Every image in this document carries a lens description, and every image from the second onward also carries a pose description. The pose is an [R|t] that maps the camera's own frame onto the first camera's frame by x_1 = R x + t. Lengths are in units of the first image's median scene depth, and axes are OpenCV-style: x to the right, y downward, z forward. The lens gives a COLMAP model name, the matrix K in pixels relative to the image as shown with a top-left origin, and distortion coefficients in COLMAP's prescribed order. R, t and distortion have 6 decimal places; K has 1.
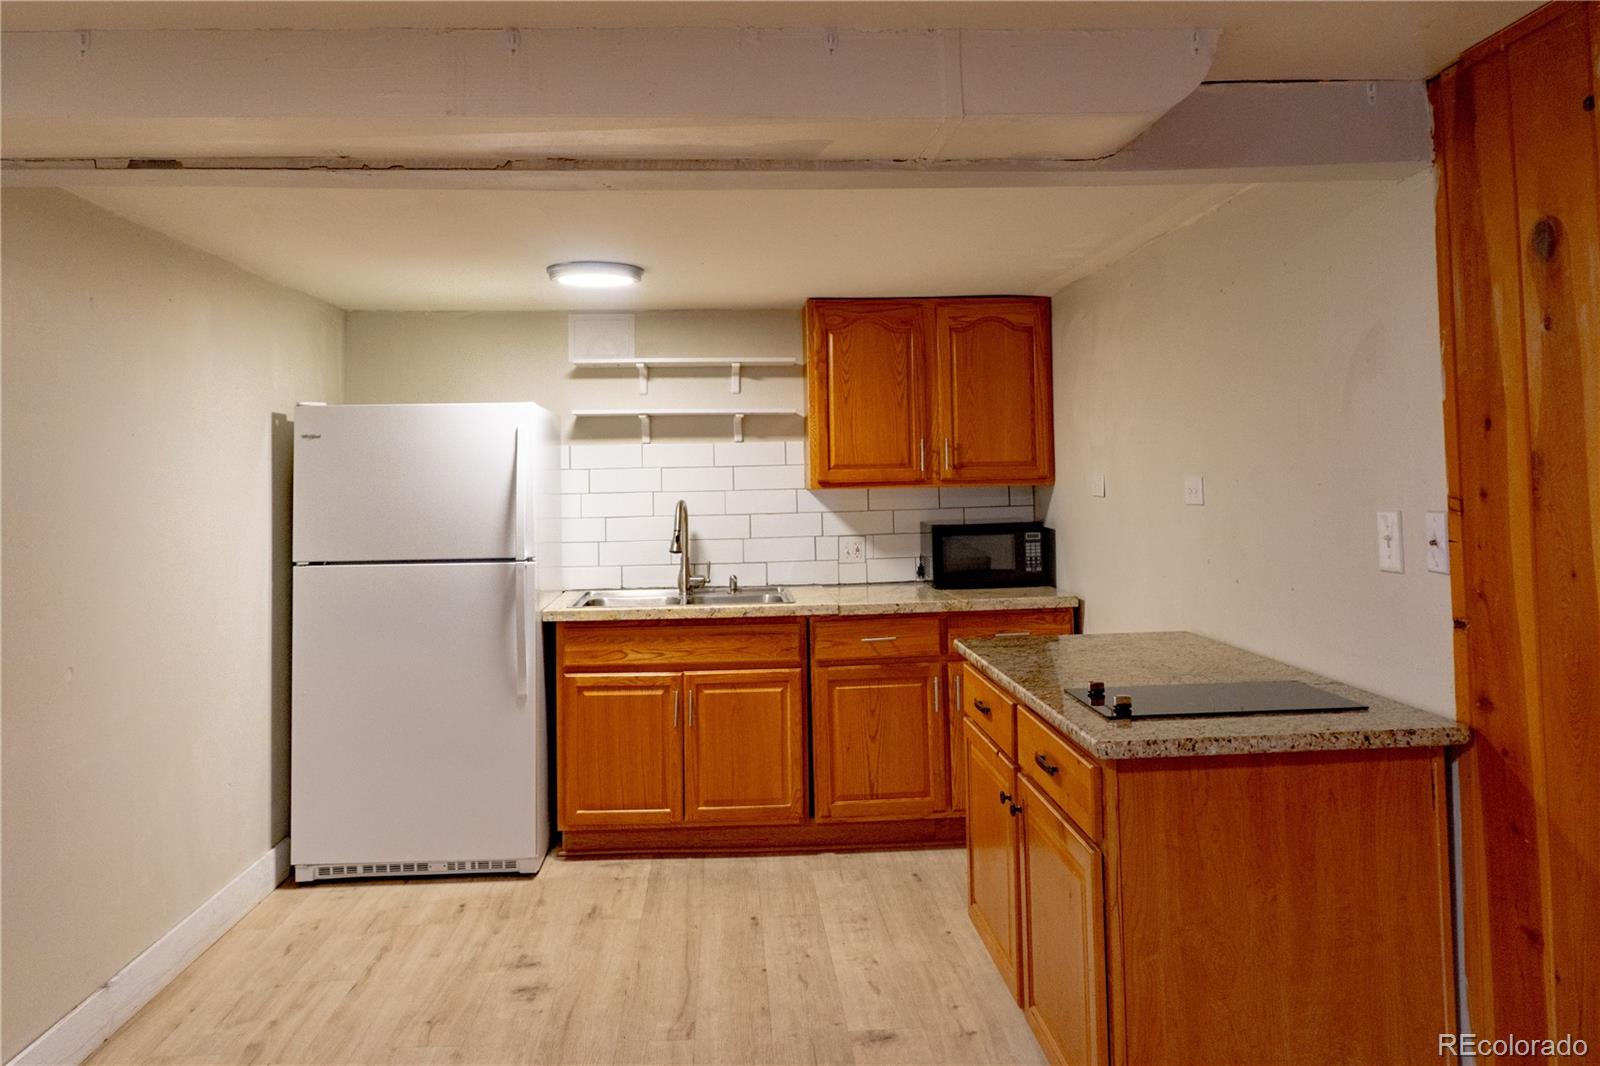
lens RADIAL K [[1104.4, 0, 793.0], [0, 1104.4, 431.9], [0, 0, 1]] dist [-0.028792, -0.000332]
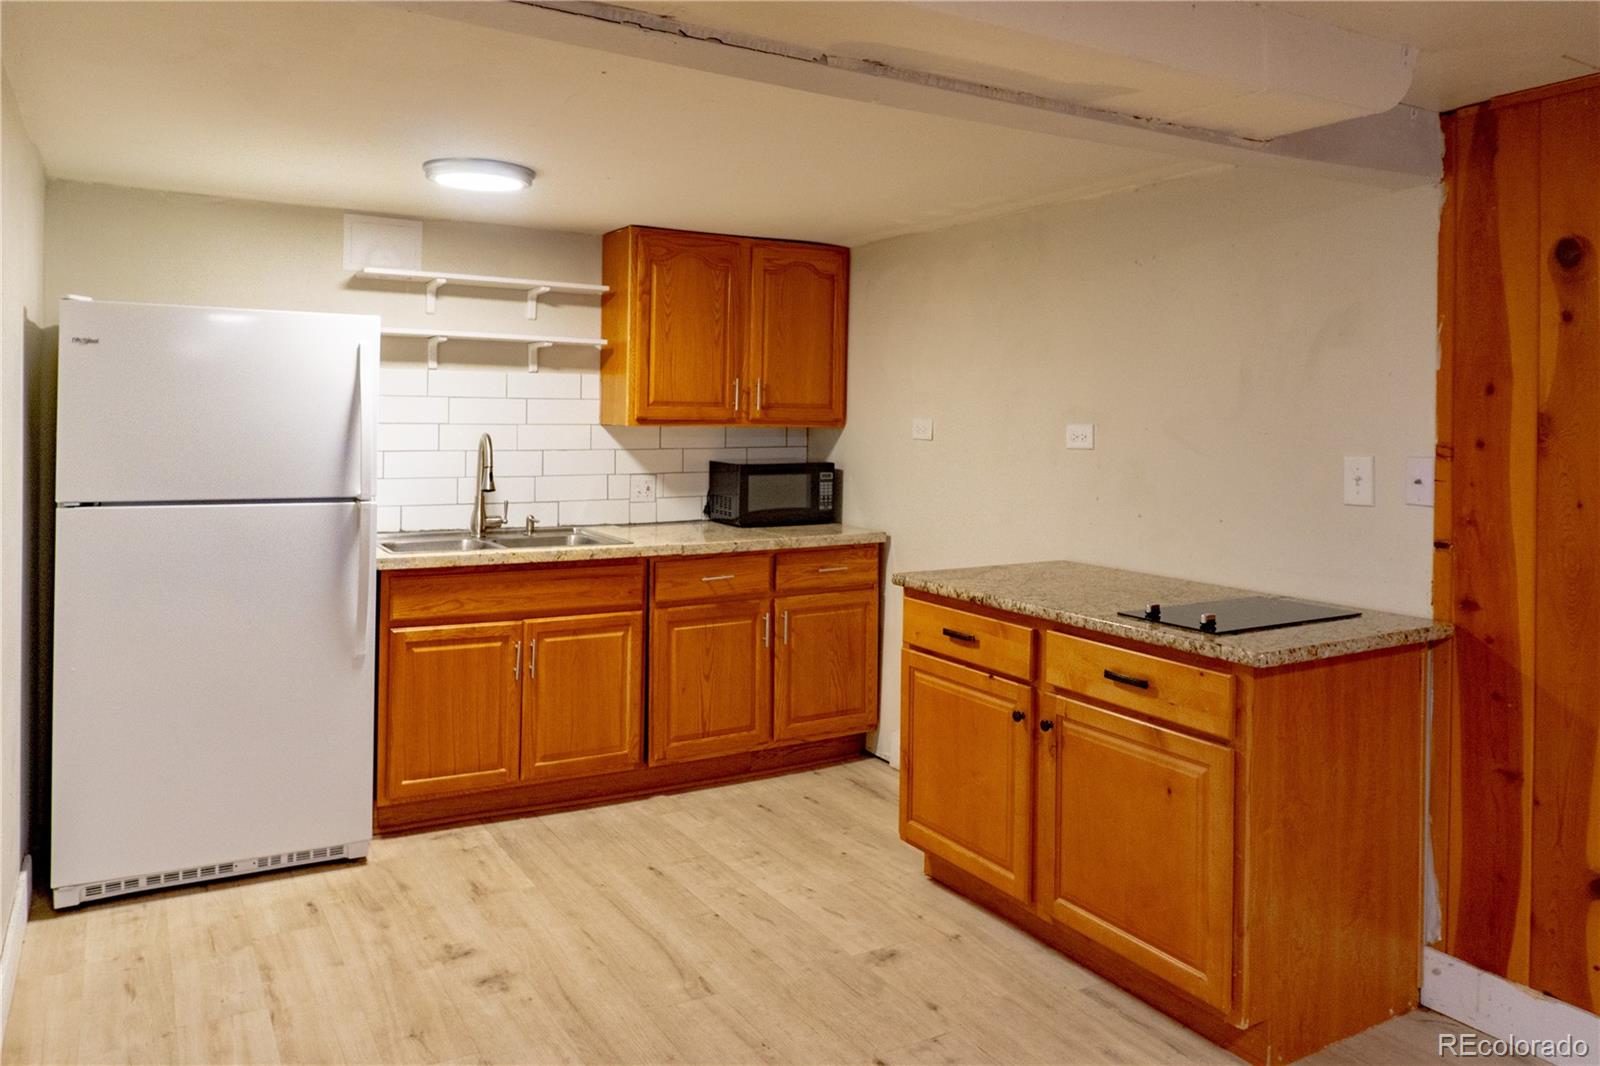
lens RADIAL K [[1104.4, 0, 759.8], [0, 1104.4, 432.9], [0, 0, 1]] dist [-0.028792, -0.000332]
pose [[0.900640, 0.024171, 0.433893, -0.346010], [-0.047244, 0.997980, 0.042471, 0.014180], [-0.431990, -0.058750, 0.899963, 0.102381]]
